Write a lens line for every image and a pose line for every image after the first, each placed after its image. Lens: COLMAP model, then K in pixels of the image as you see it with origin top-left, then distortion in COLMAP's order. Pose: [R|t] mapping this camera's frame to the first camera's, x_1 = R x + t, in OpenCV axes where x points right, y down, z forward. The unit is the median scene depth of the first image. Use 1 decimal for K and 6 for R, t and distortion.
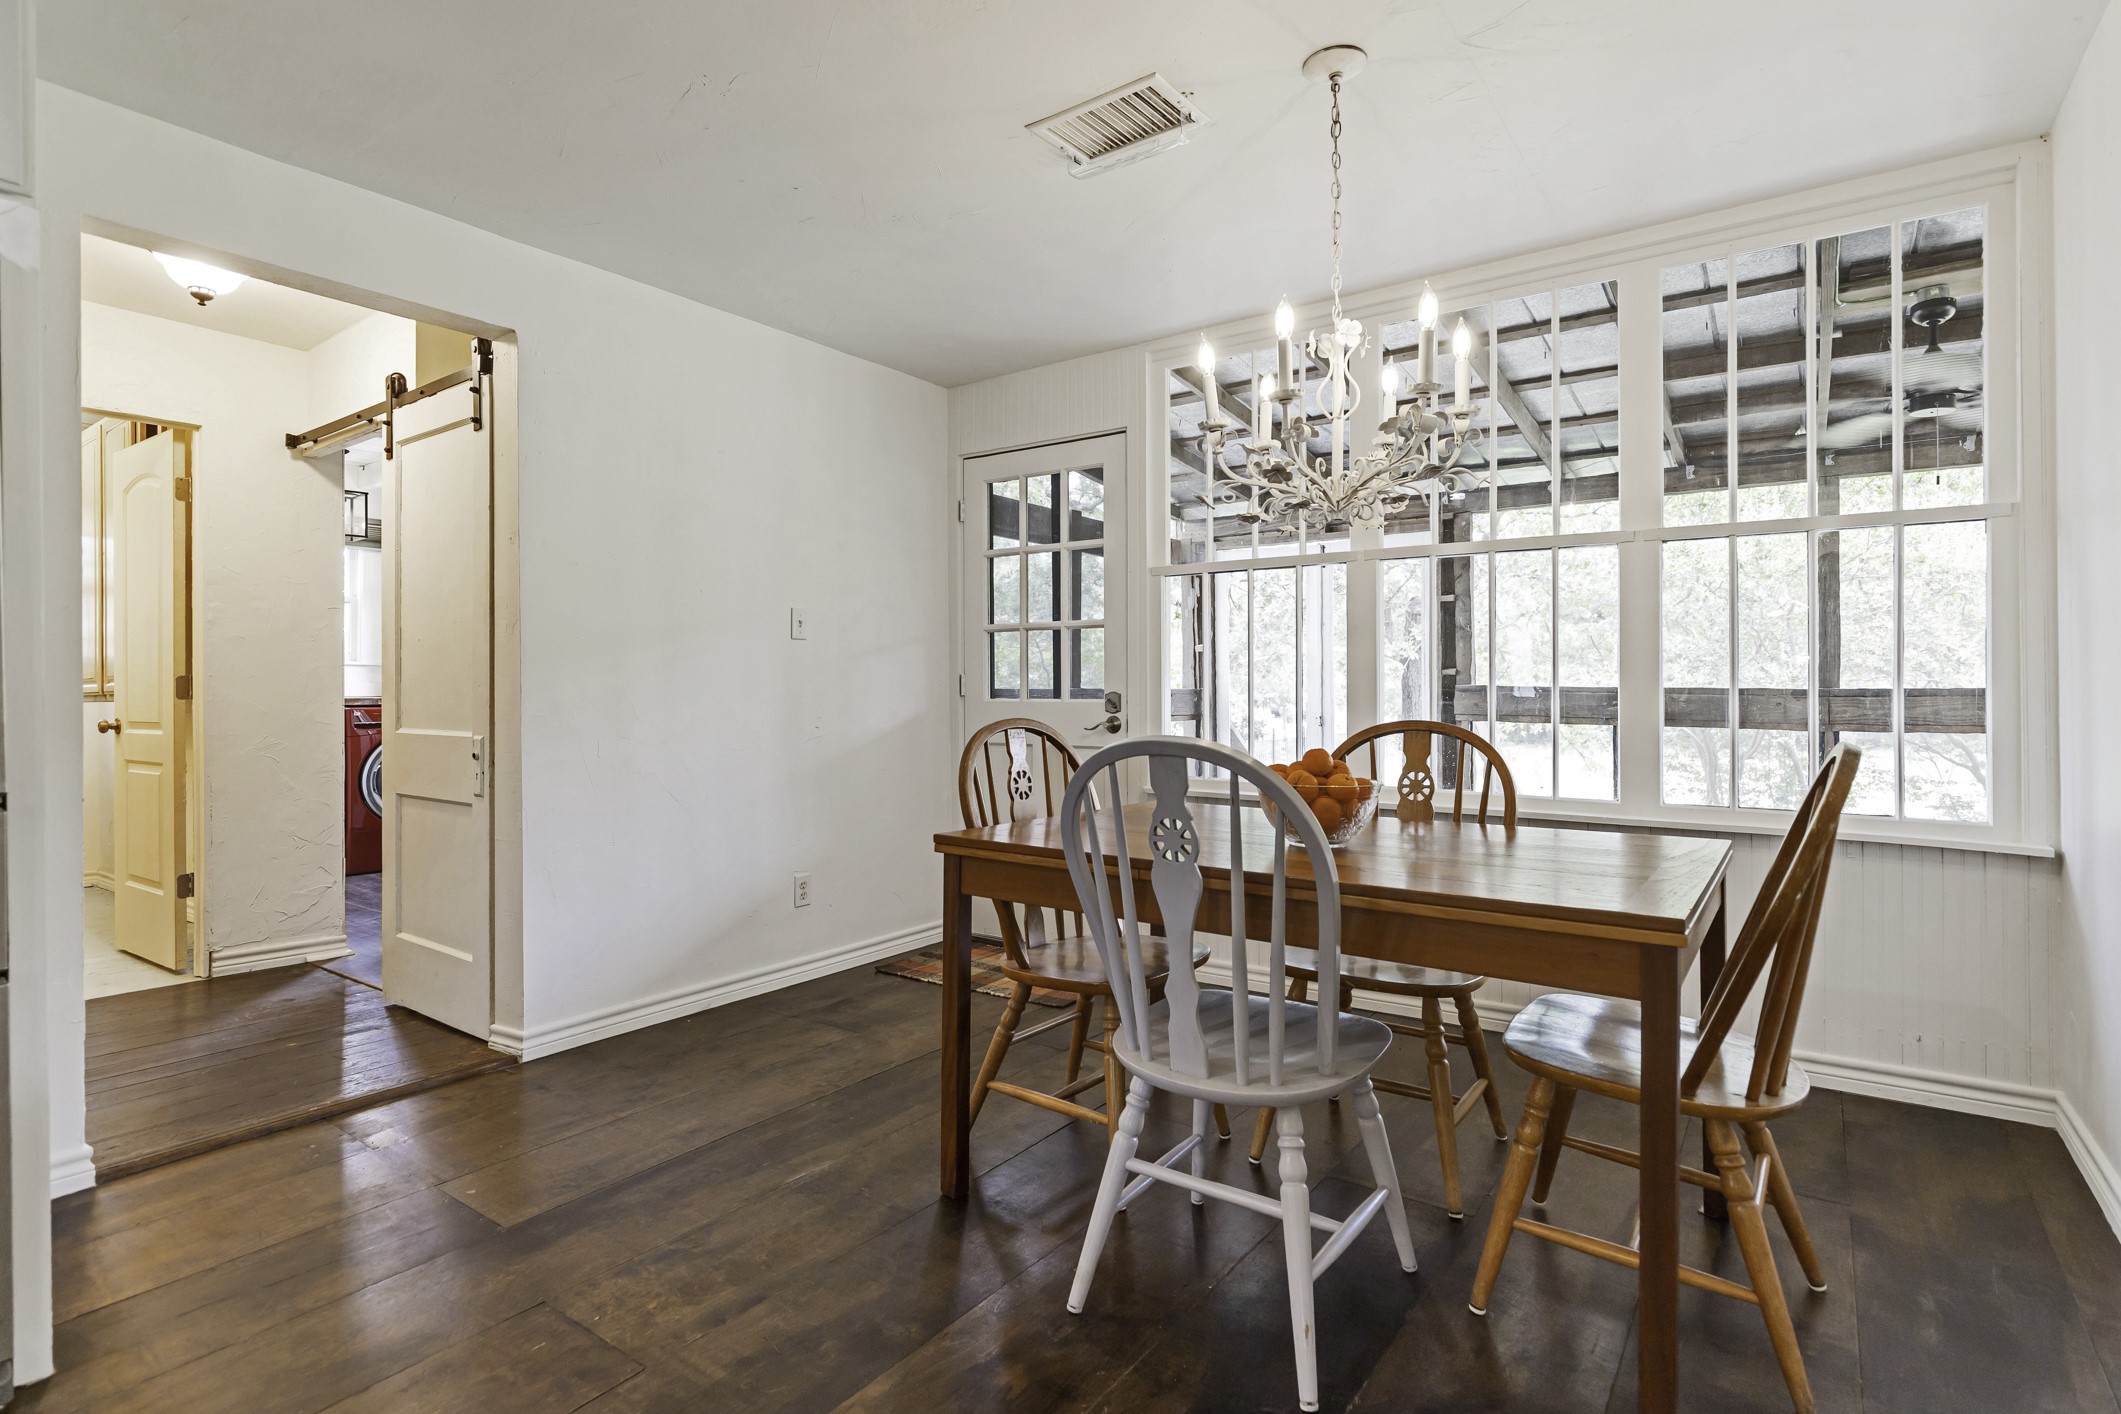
lens RADIAL K [[1060.8, 0, 1060.5], [0, 1060.8, 707.0], [0, 0, 1]] dist [0.000249, 0.000017]
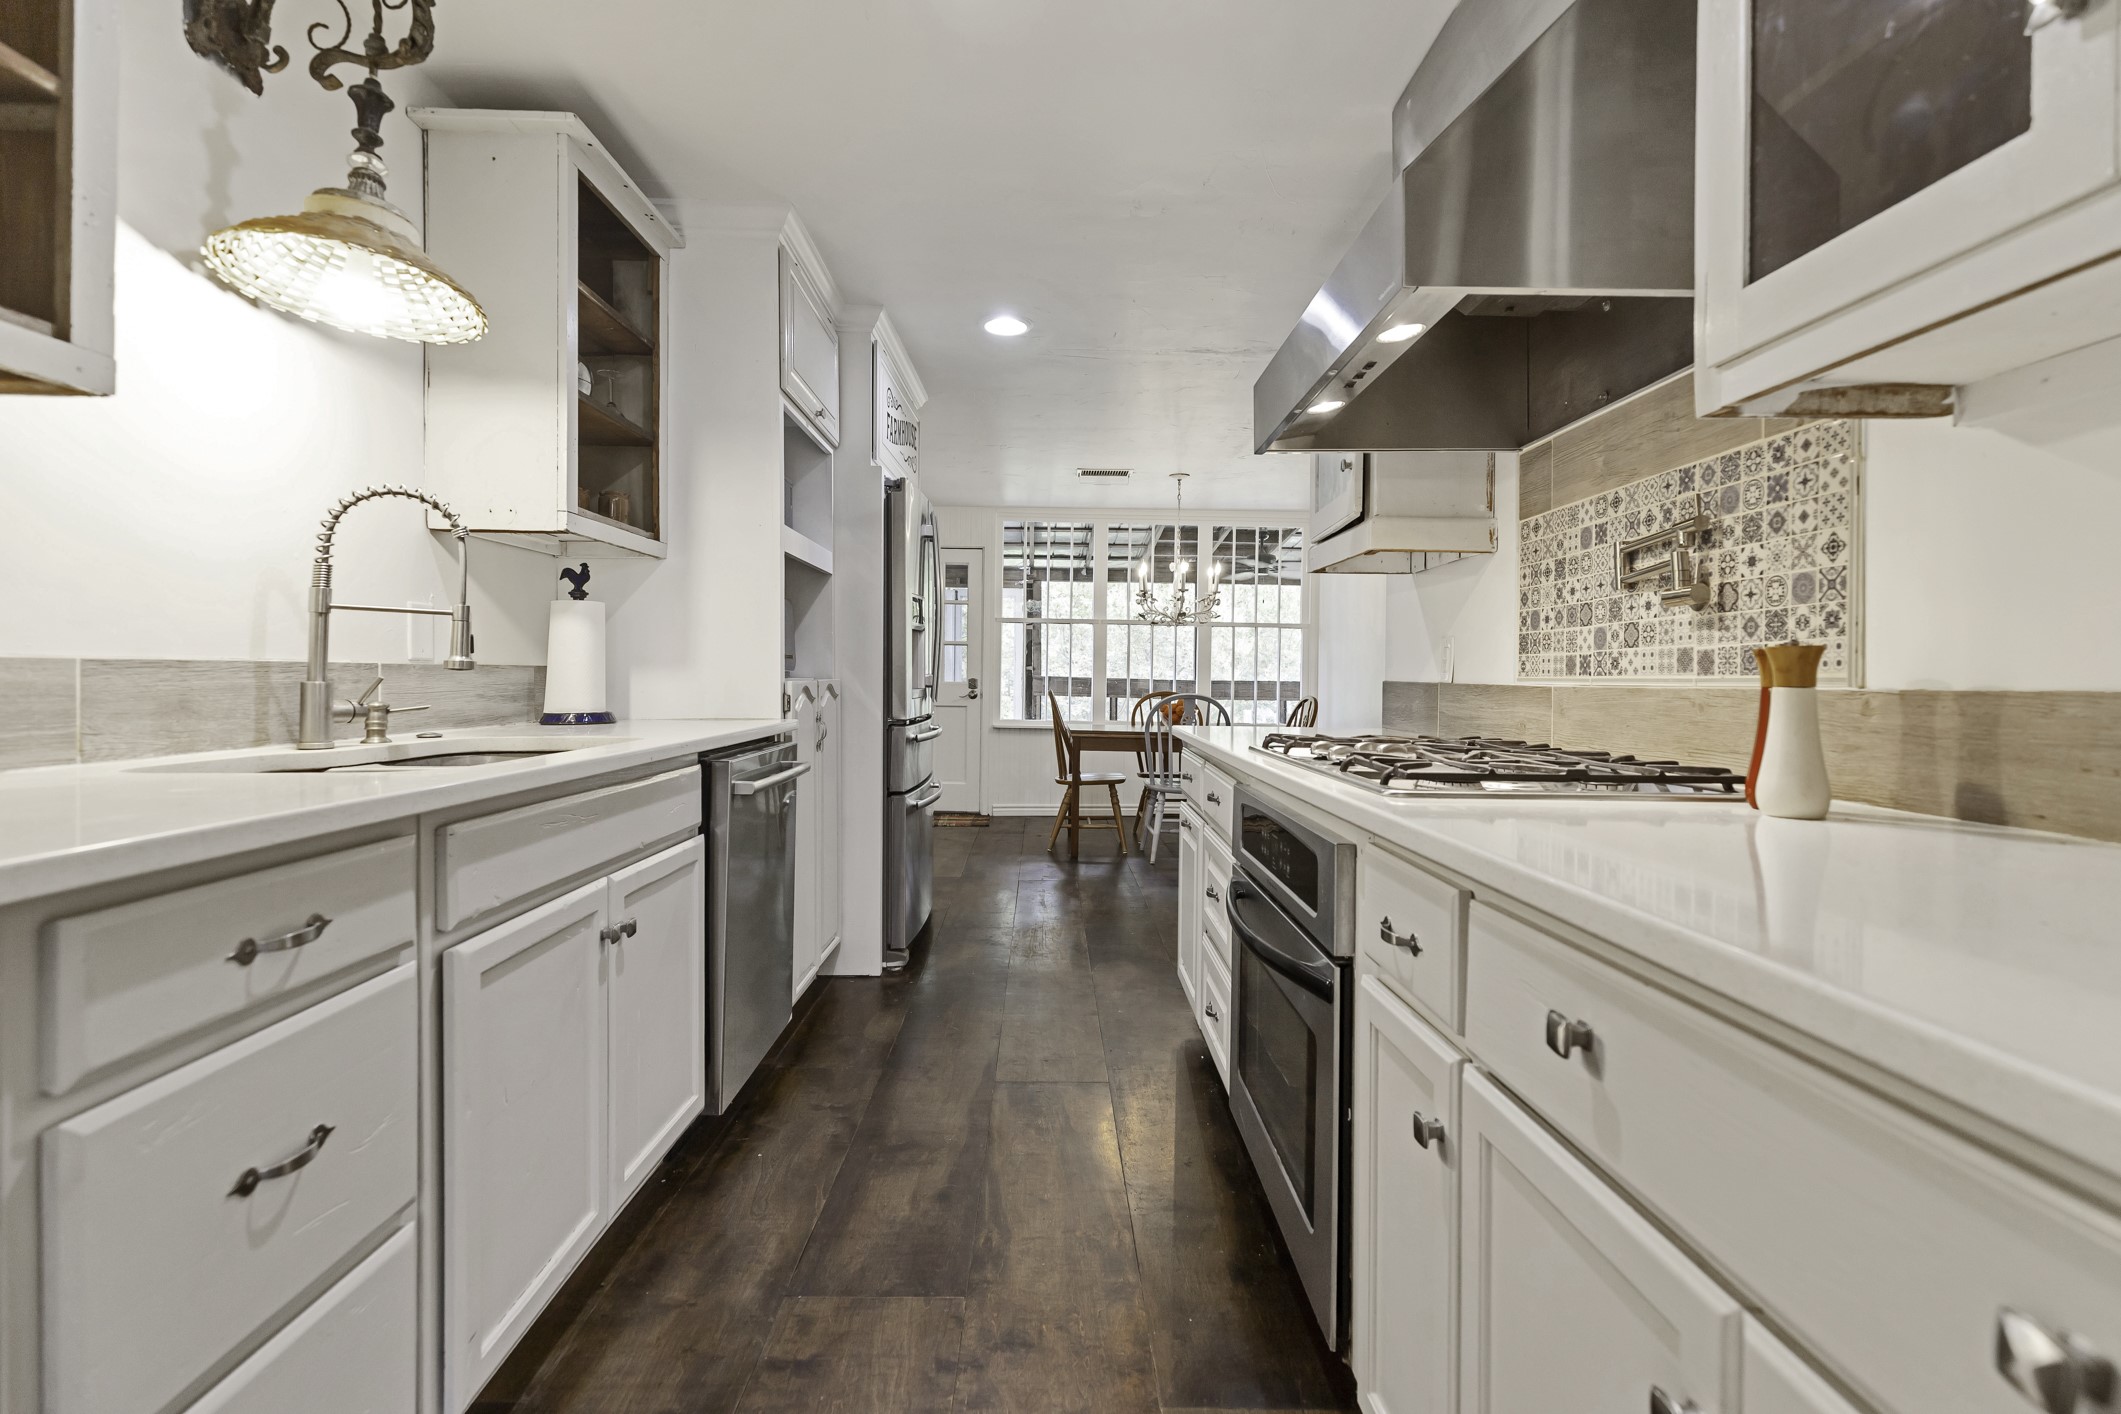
lens RADIAL K [[963.4, 0, 1060.5], [0, 963.4, 707.0], [0, 0, 1]] dist [0.000308, -0.000330]
pose [[0.800289, -0.003099, 0.599606, -0.582865], [-0.005549, 0.999906, 0.012573, 0.012847], [-0.599588, -0.013389, 0.800197, -0.356485]]
